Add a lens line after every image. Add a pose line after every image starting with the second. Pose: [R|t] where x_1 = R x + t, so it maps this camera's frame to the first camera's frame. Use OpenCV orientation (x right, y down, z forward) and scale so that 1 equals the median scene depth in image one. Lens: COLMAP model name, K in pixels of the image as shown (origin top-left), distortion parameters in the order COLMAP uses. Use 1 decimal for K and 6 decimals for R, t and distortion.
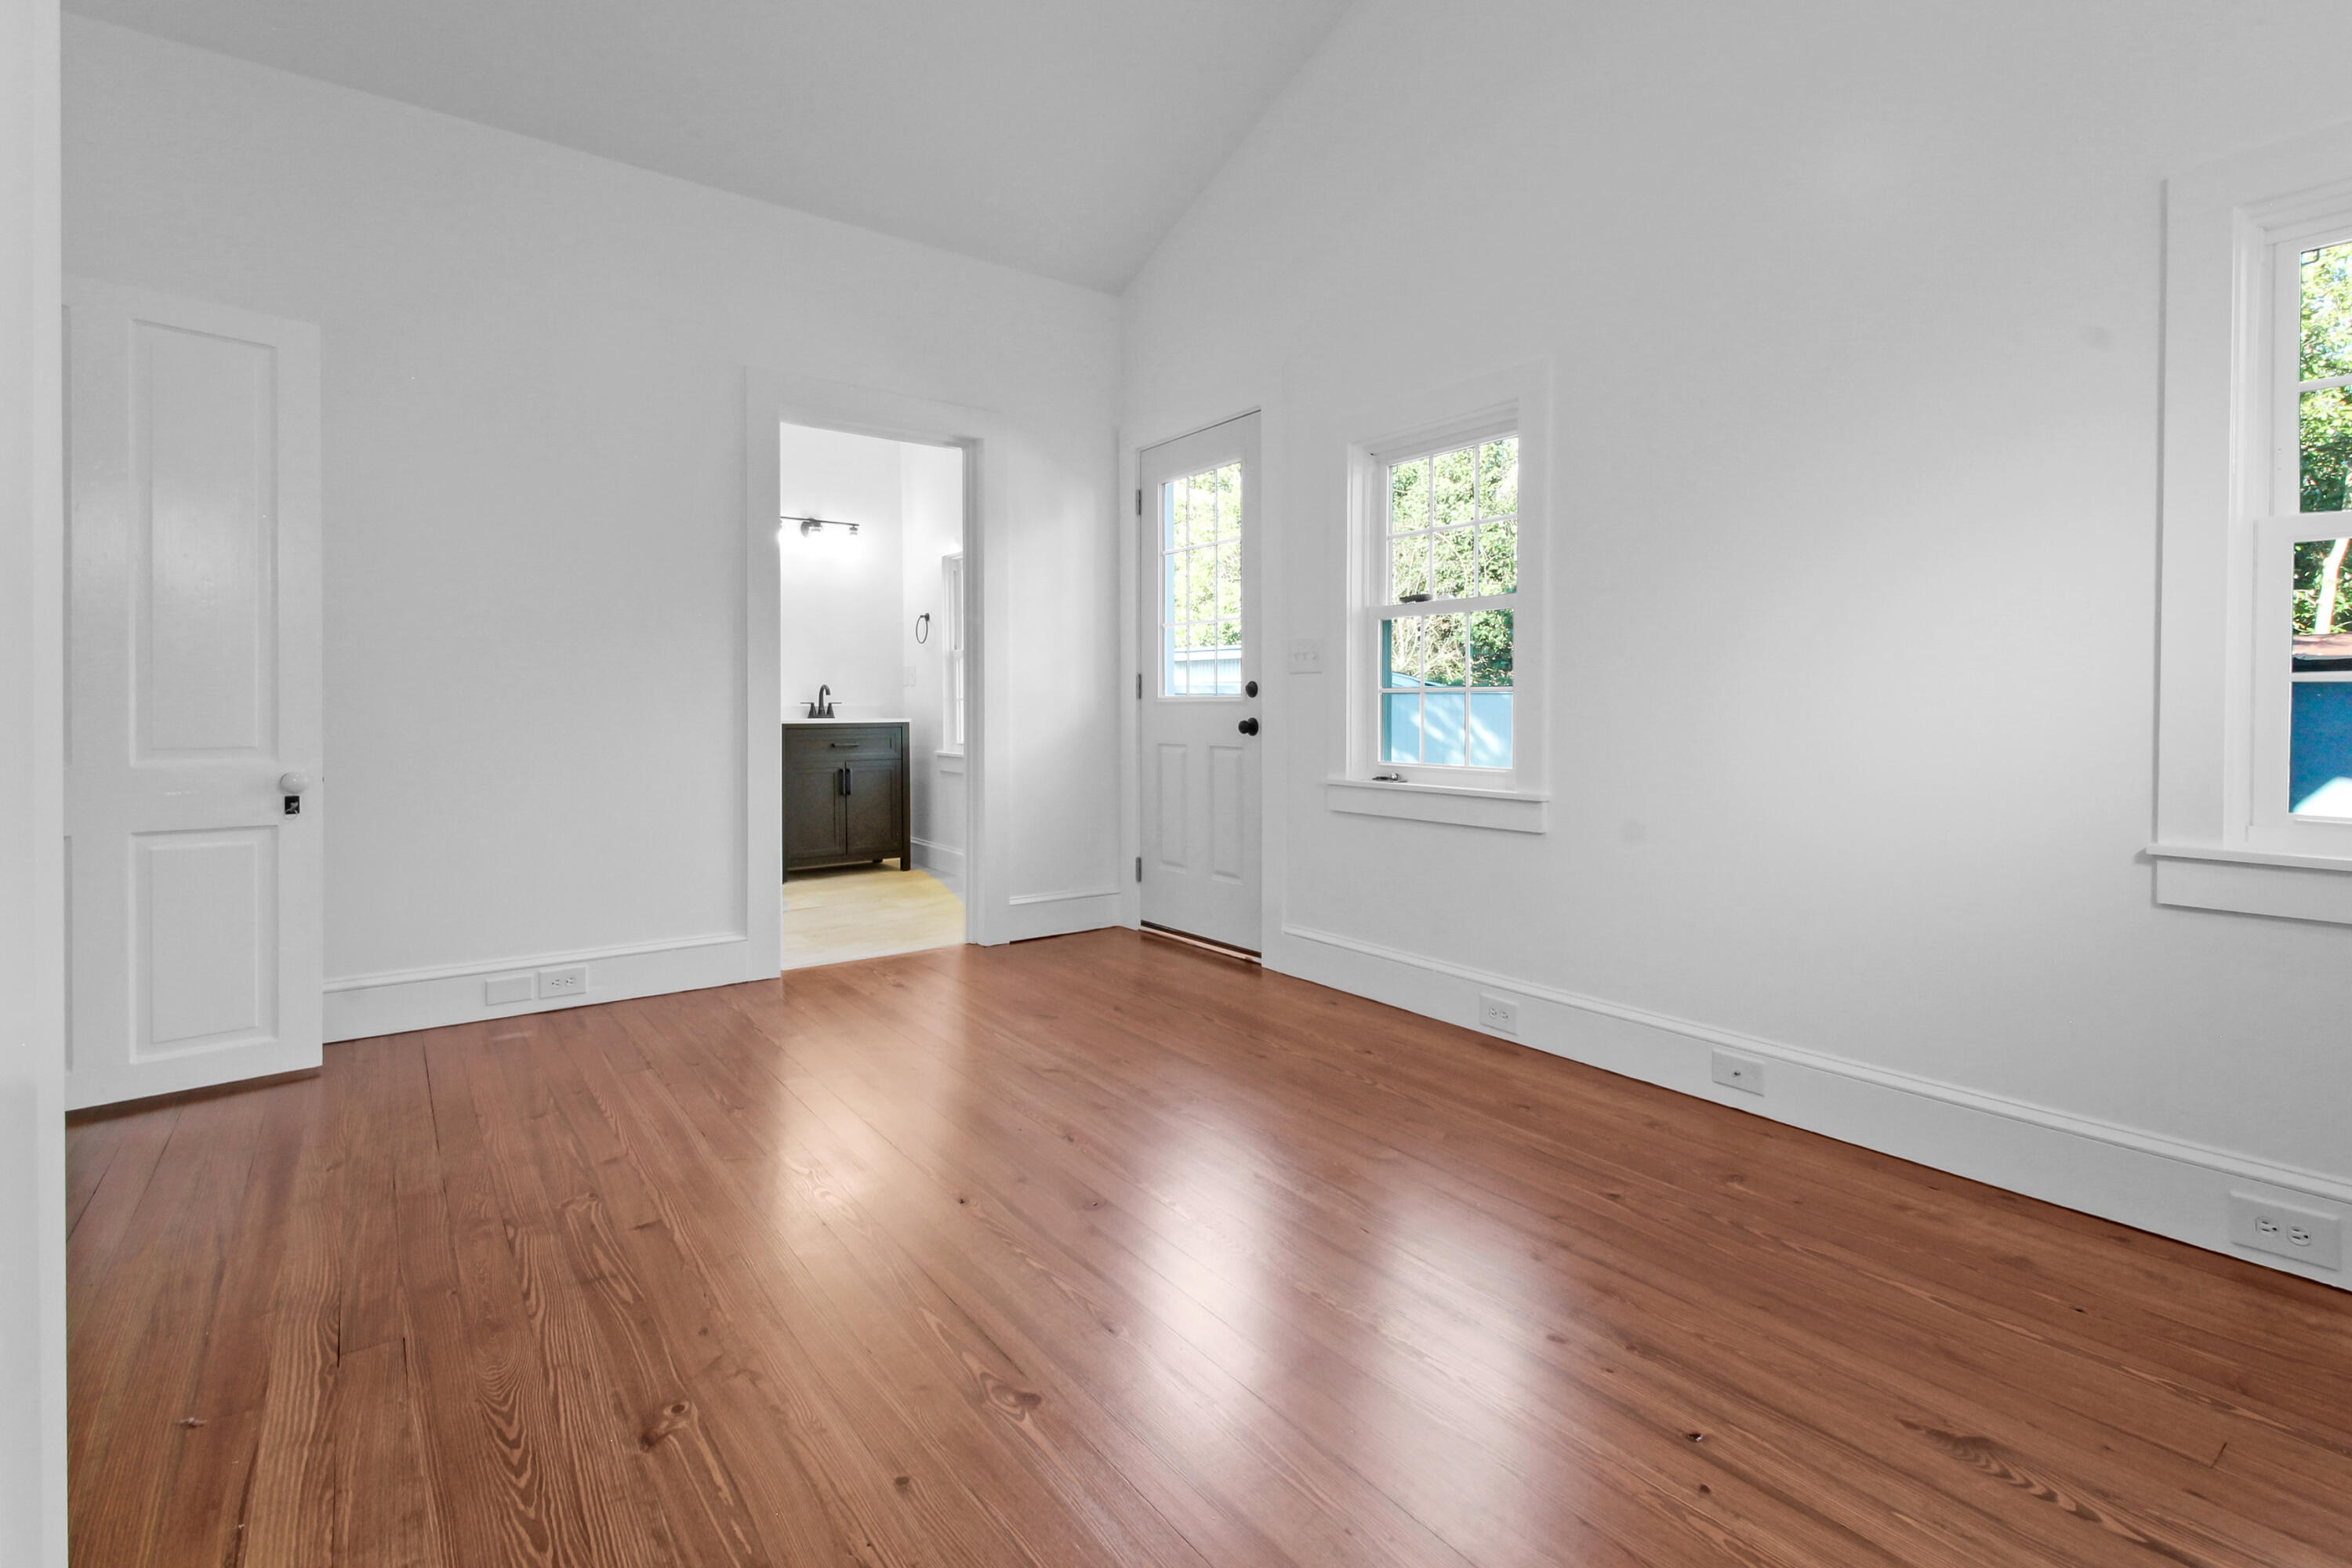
lens RADIAL K [[1134.3, 0, 1187.5], [0, 1134.3, 719.7], [0, 0, 1]] dist [0.000429, -0.012434]
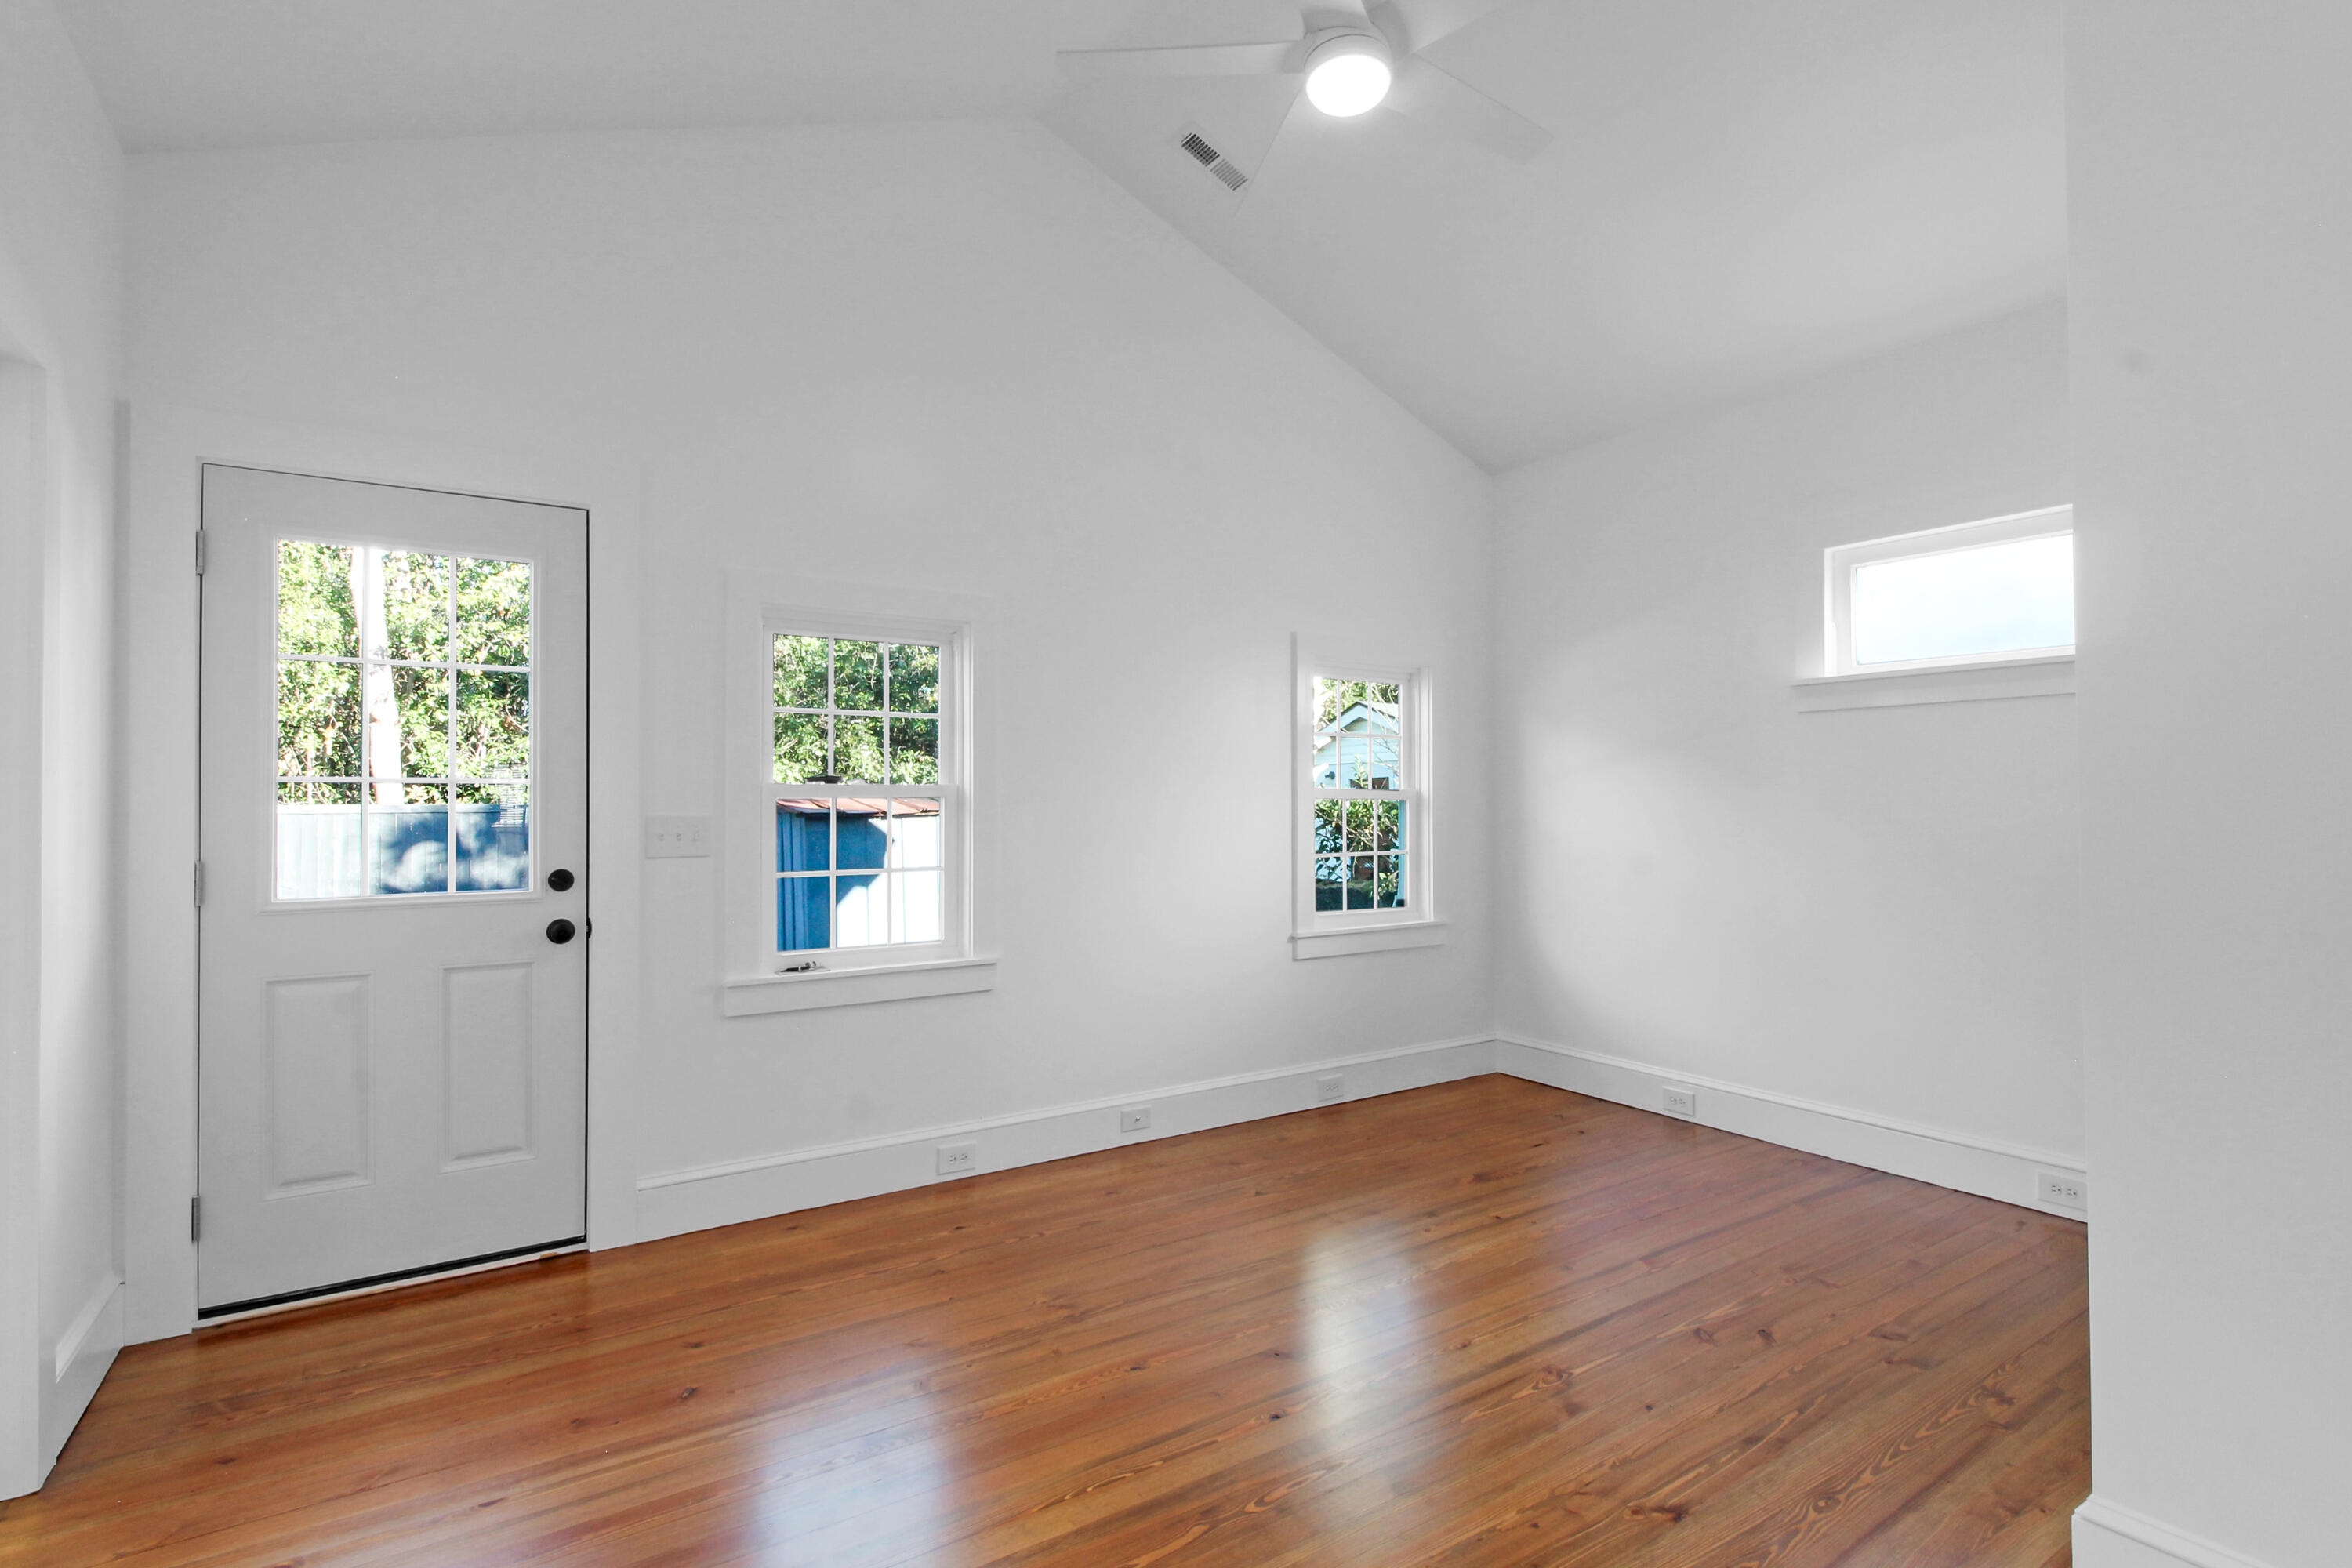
lens RADIAL K [[1118.2, 0, 1188.5], [0, 1118.2, 773.0], [0, 0, 1]] dist [-0.004028, -0.001211]
pose [[0.016858, 0.034832, 0.999251, -0.832959], [0.019020, 0.999201, -0.035151, -0.079609], [-0.999677, 0.019598, 0.016182, 0.728125]]
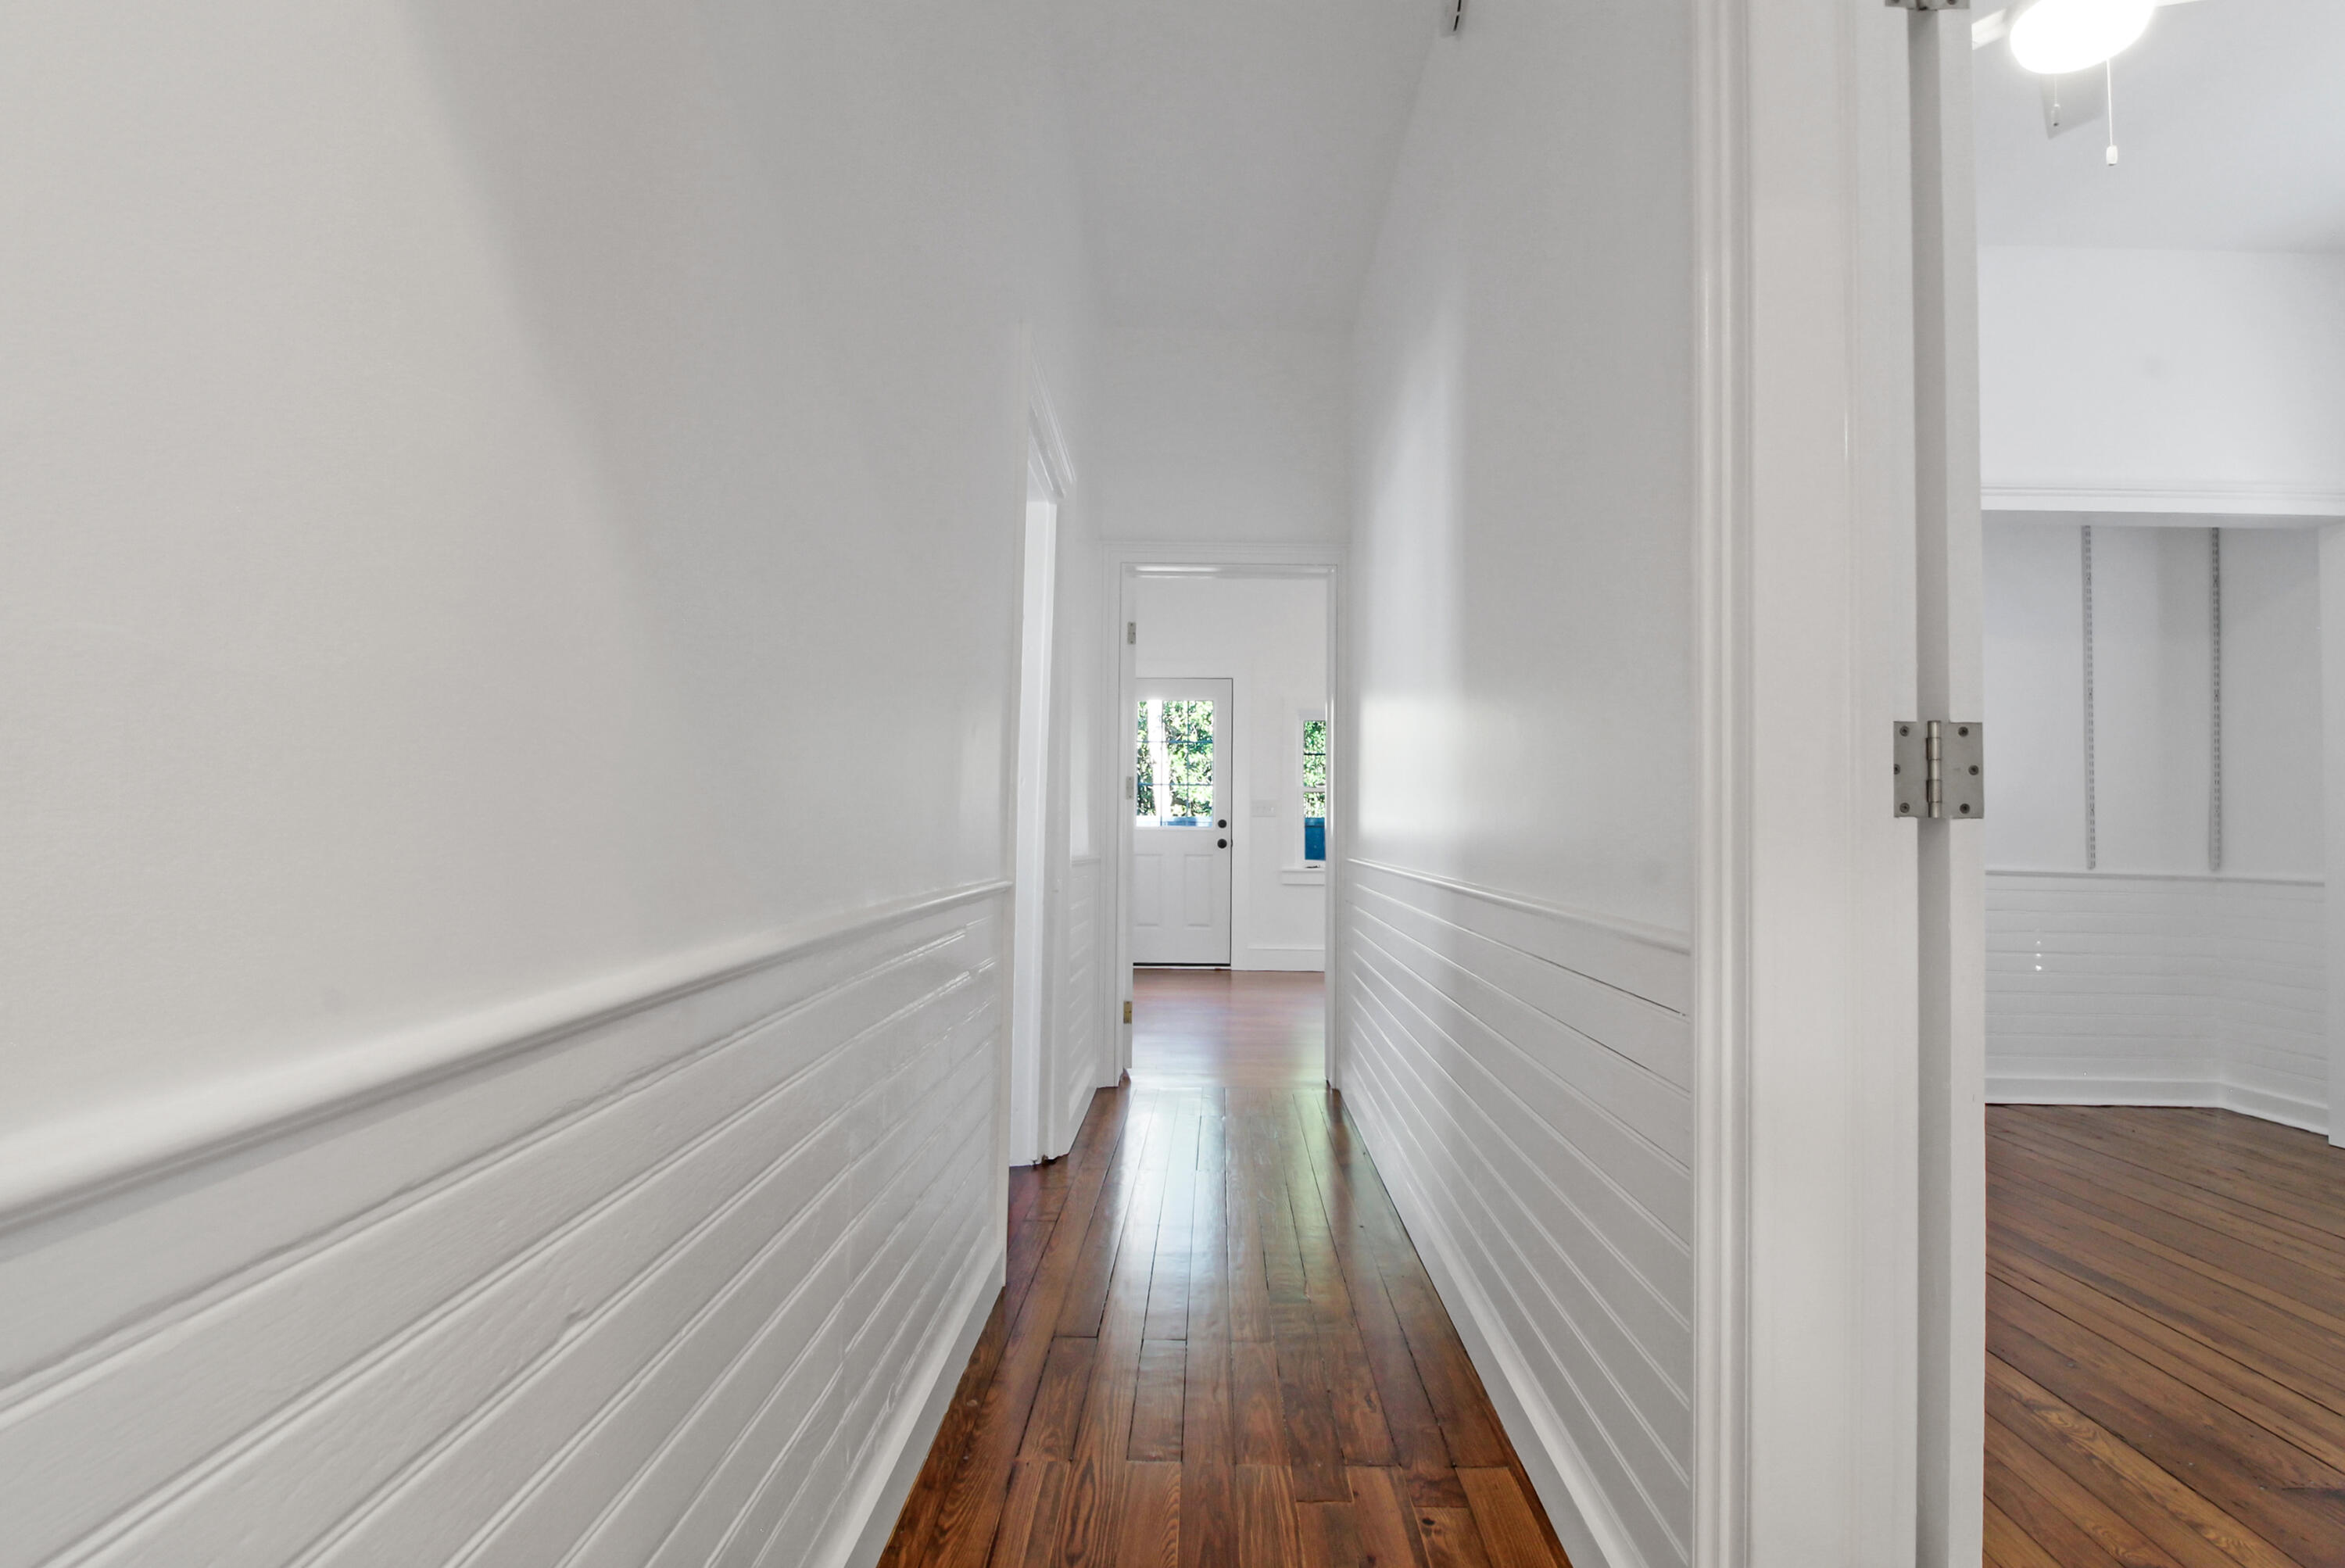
lens RADIAL K [[1147.2, 0, 1172.5], [0, 1147.2, 784.0], [0, 0, 1]] dist [-0.000206, -0.011963]
pose [[0.586335, 0.052366, 0.808375, -1.932765], [-0.007655, 0.998222, -0.059112, 0.025762], [-0.810033, 0.028471, 0.585693, -0.066492]]
